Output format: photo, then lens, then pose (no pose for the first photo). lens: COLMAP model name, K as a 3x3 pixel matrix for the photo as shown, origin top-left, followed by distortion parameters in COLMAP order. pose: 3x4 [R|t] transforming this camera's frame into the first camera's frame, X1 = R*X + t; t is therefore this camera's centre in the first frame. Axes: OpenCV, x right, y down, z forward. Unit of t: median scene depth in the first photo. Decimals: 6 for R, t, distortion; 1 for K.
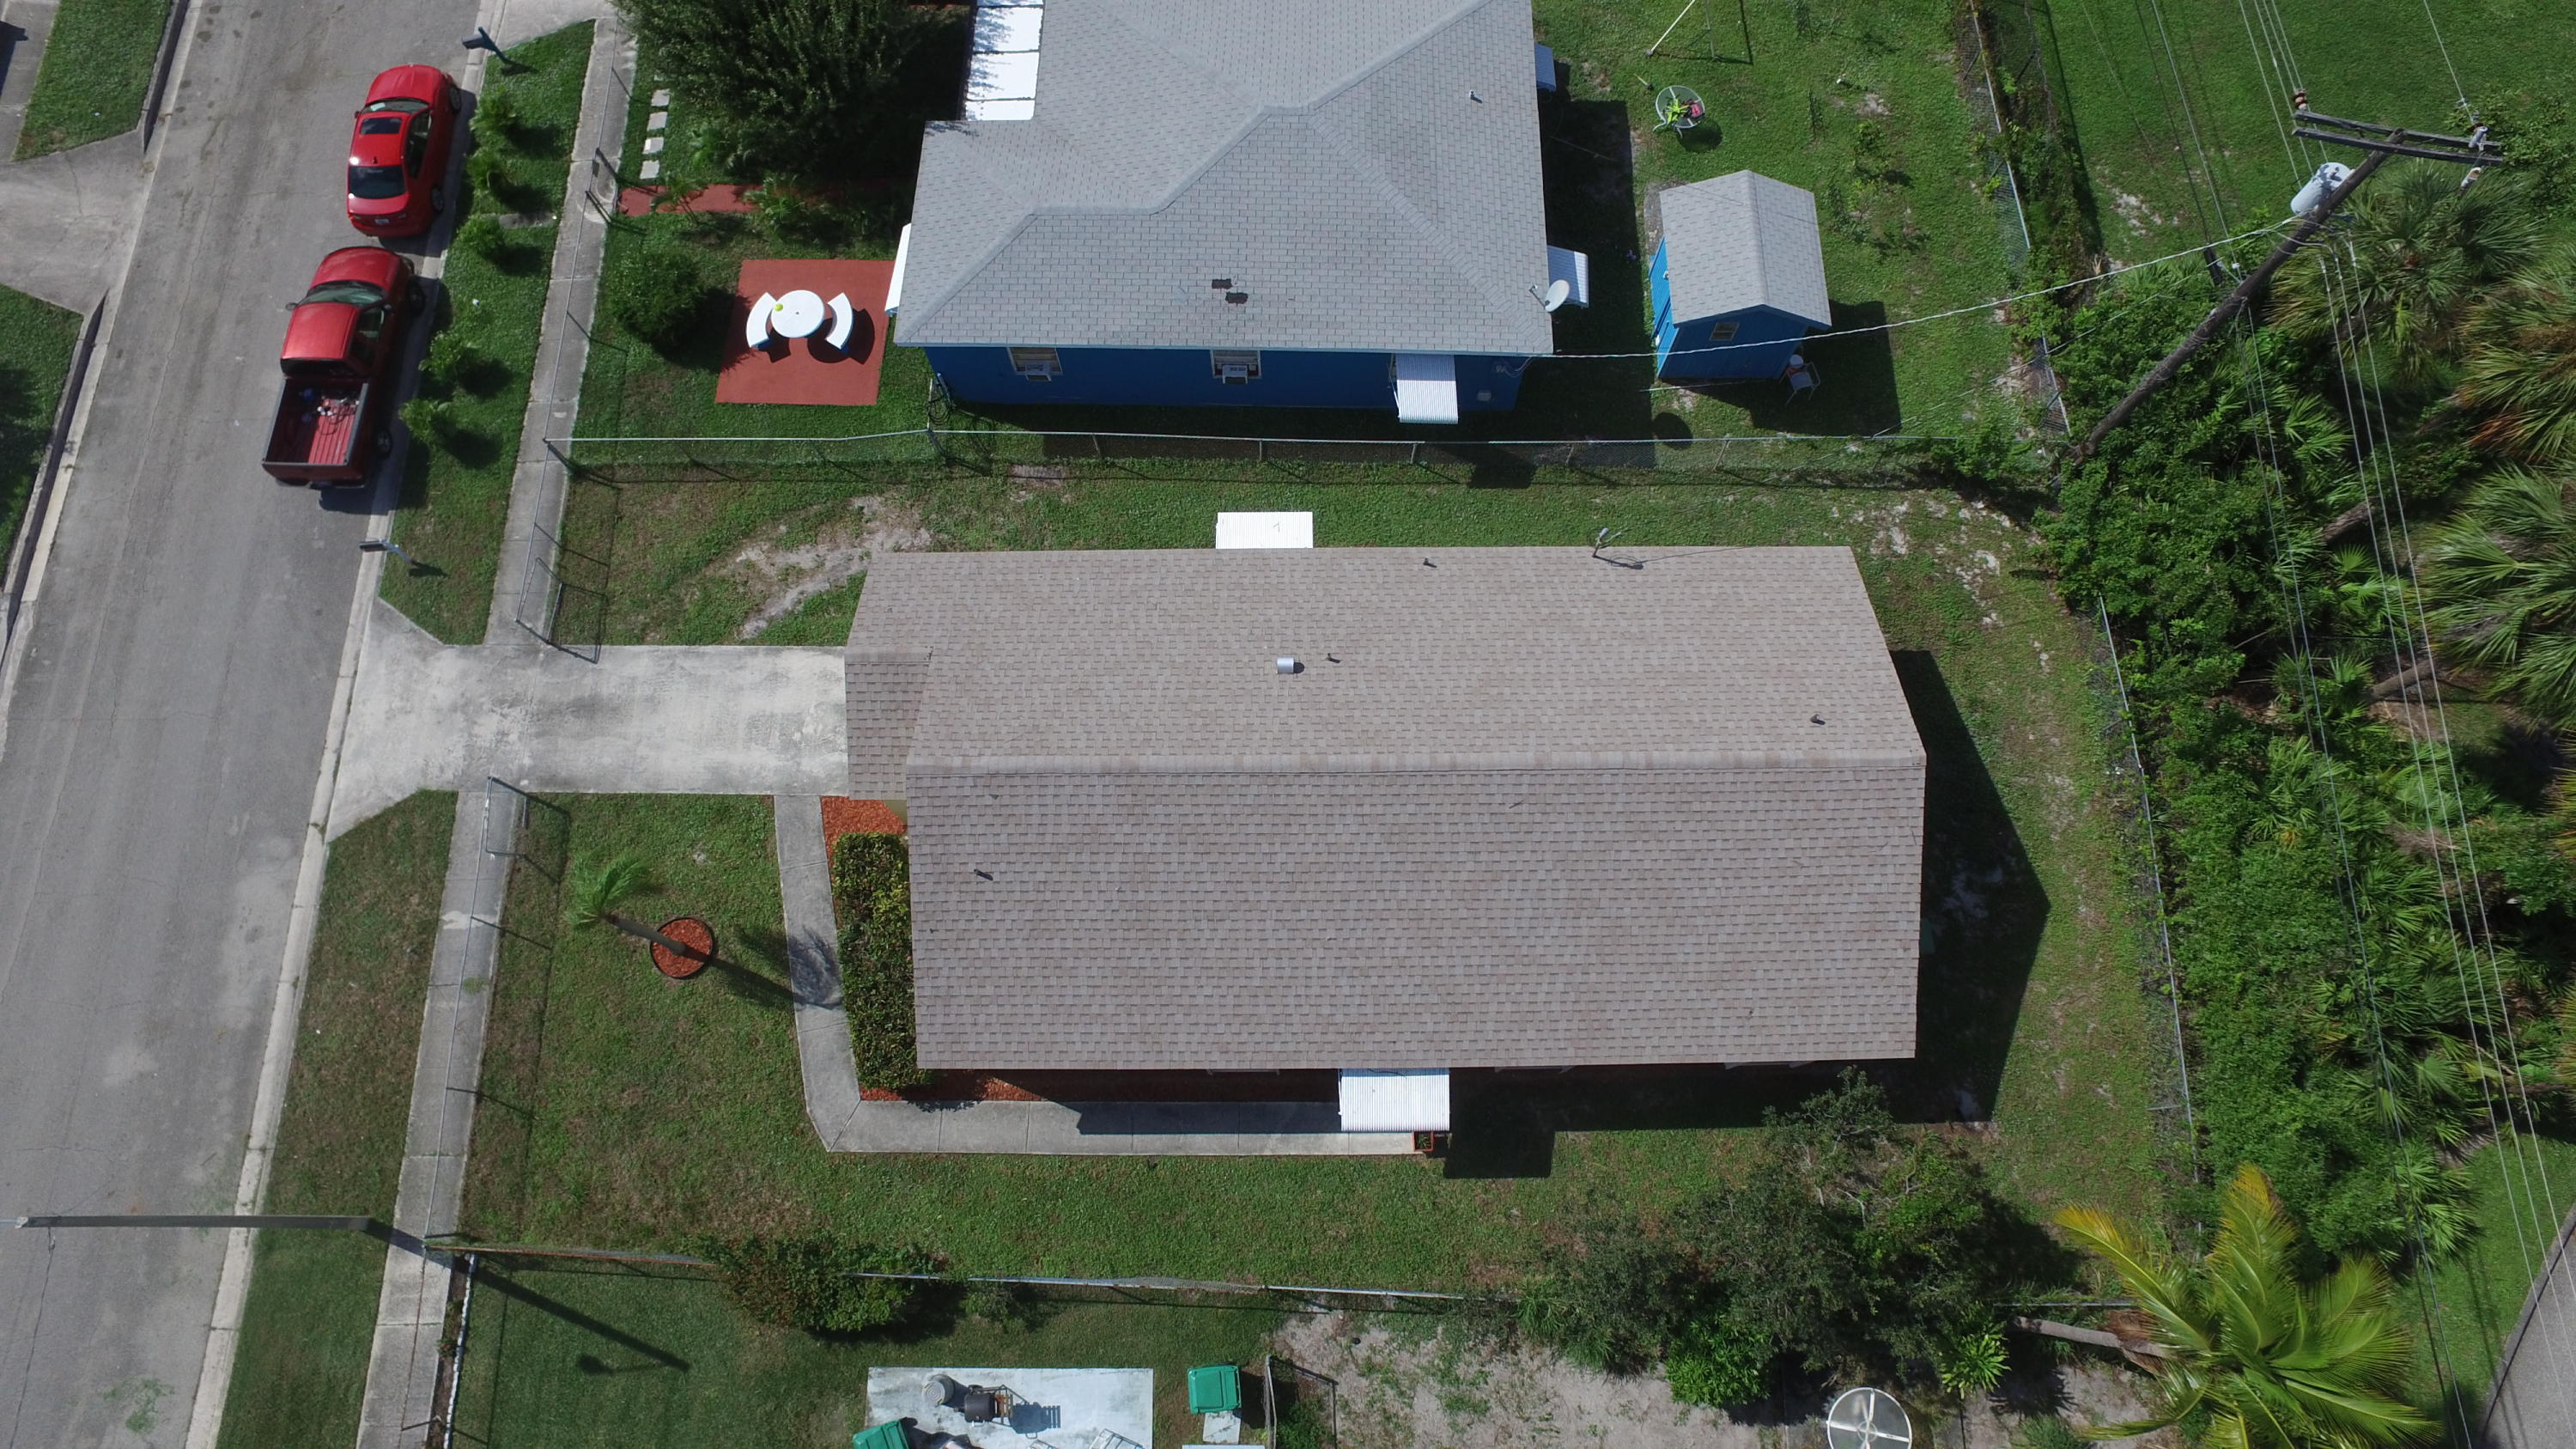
lens RADIAL K [[1502.9, 0, 1284.0], [0, 1502.9, 725.8], [0, 0, 1]] dist [-0.117551, 0.085436]
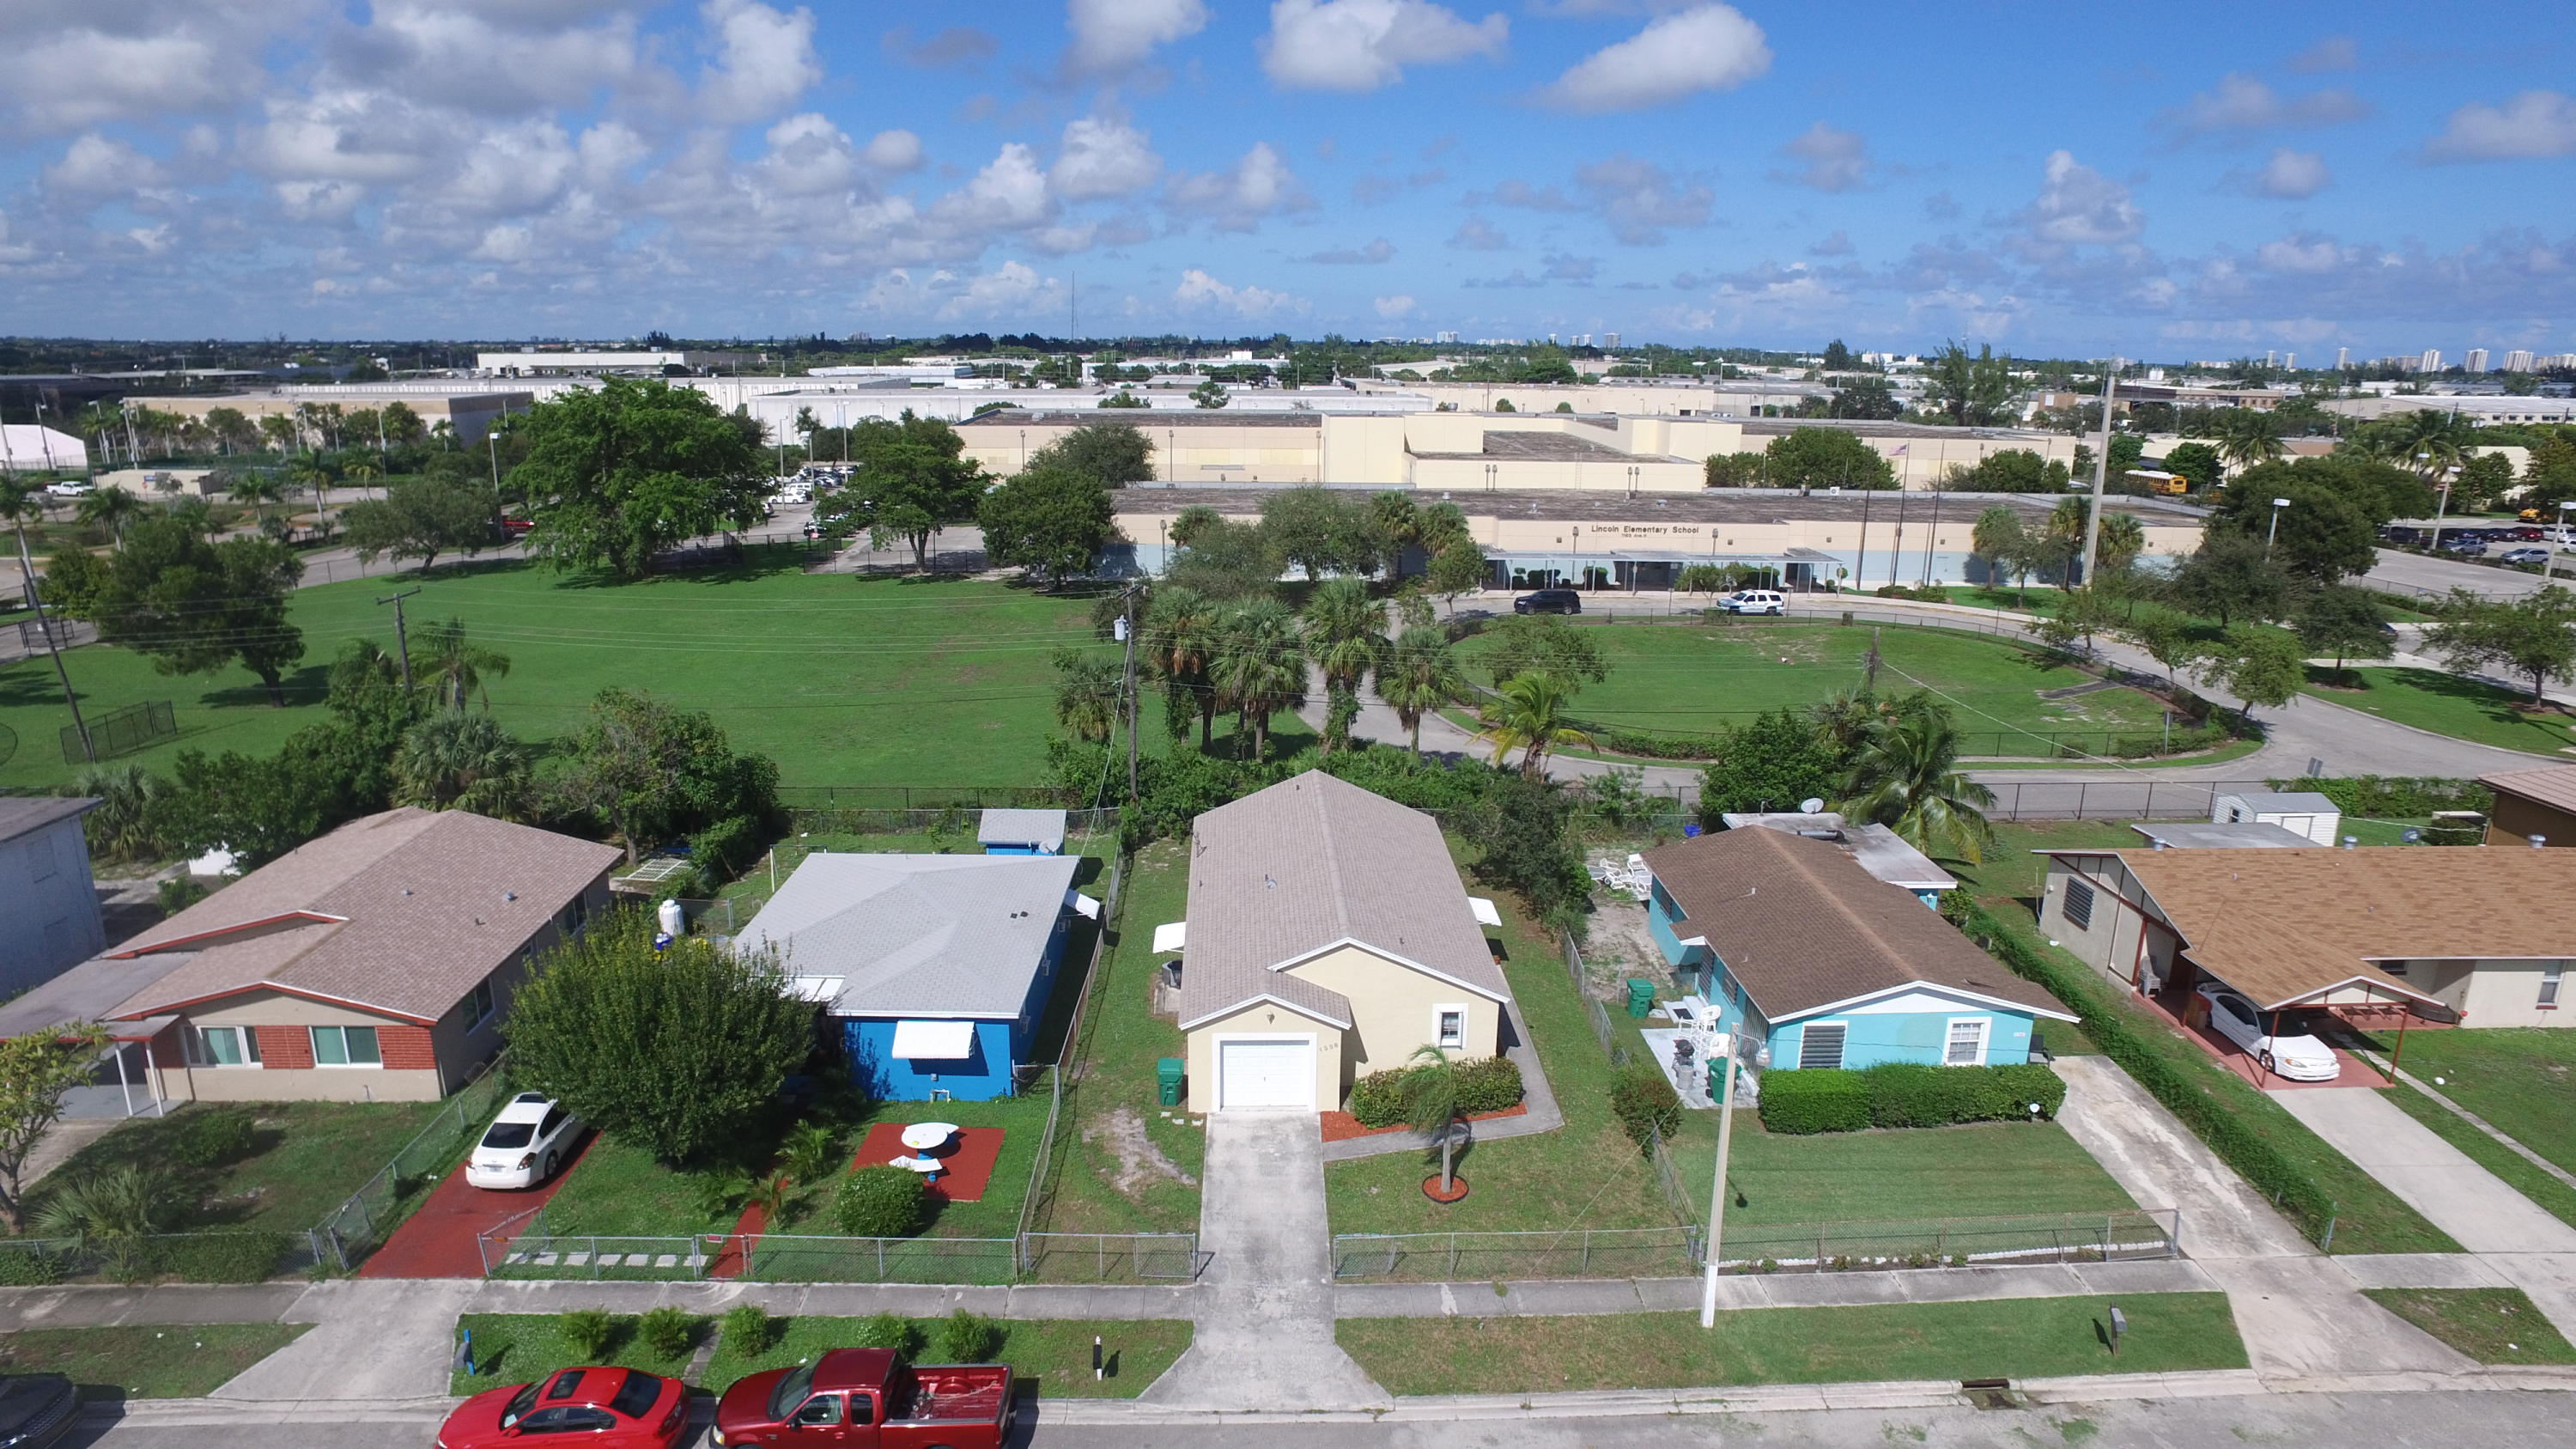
lens RADIAL K [[1502.9, 0, 1284.0], [0, 1502.9, 725.8], [0, 0, 1]] dist [-0.117551, 0.085436]
pose [[-0.027822, -0.245166, 0.969082, -1.519227], [0.946523, 0.305276, 0.104405, -0.242907], [-0.321434, 0.920163, 0.223562, 0.339740]]
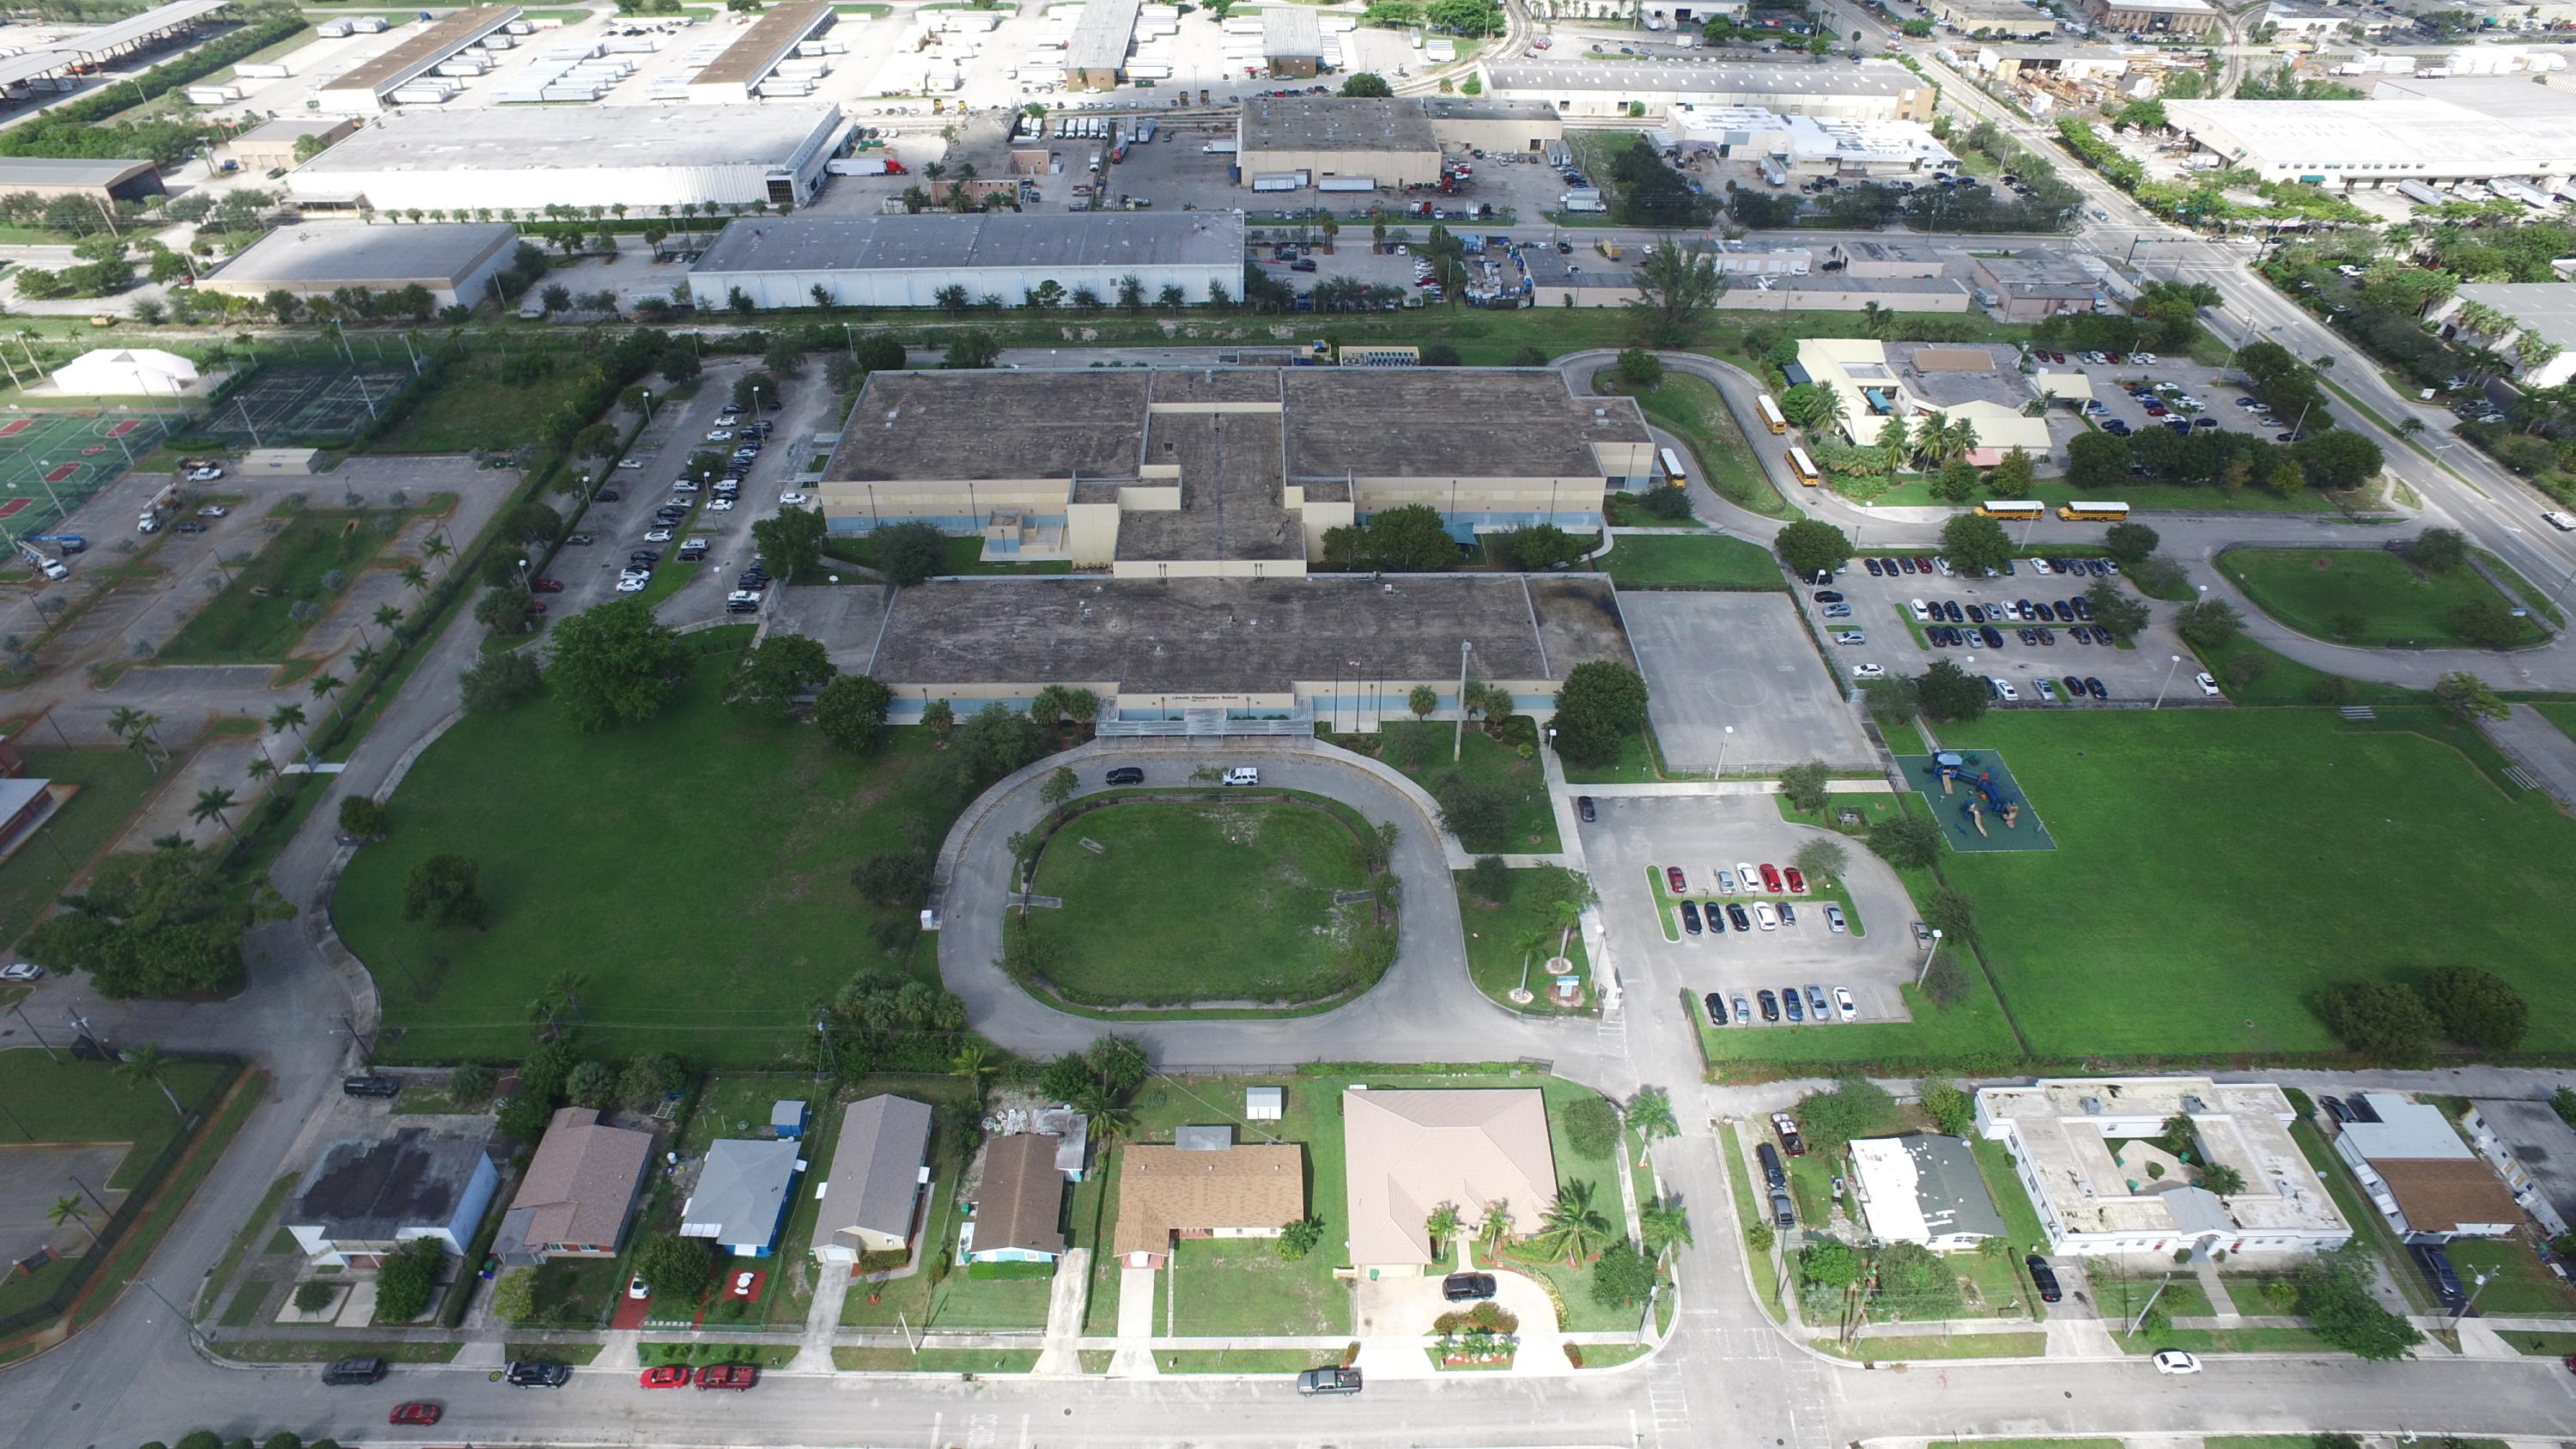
lens RADIAL K [[1502.9, 0, 1284.0], [0, 1502.9, 725.8], [0, 0, 1]] dist [-0.117551, 0.085436]
pose [[0.003275, -0.609860, 0.792503, -3.119728], [0.948944, 0.251875, 0.189905, 0.025814], [-0.315427, 0.751419, 0.579548, -3.802180]]
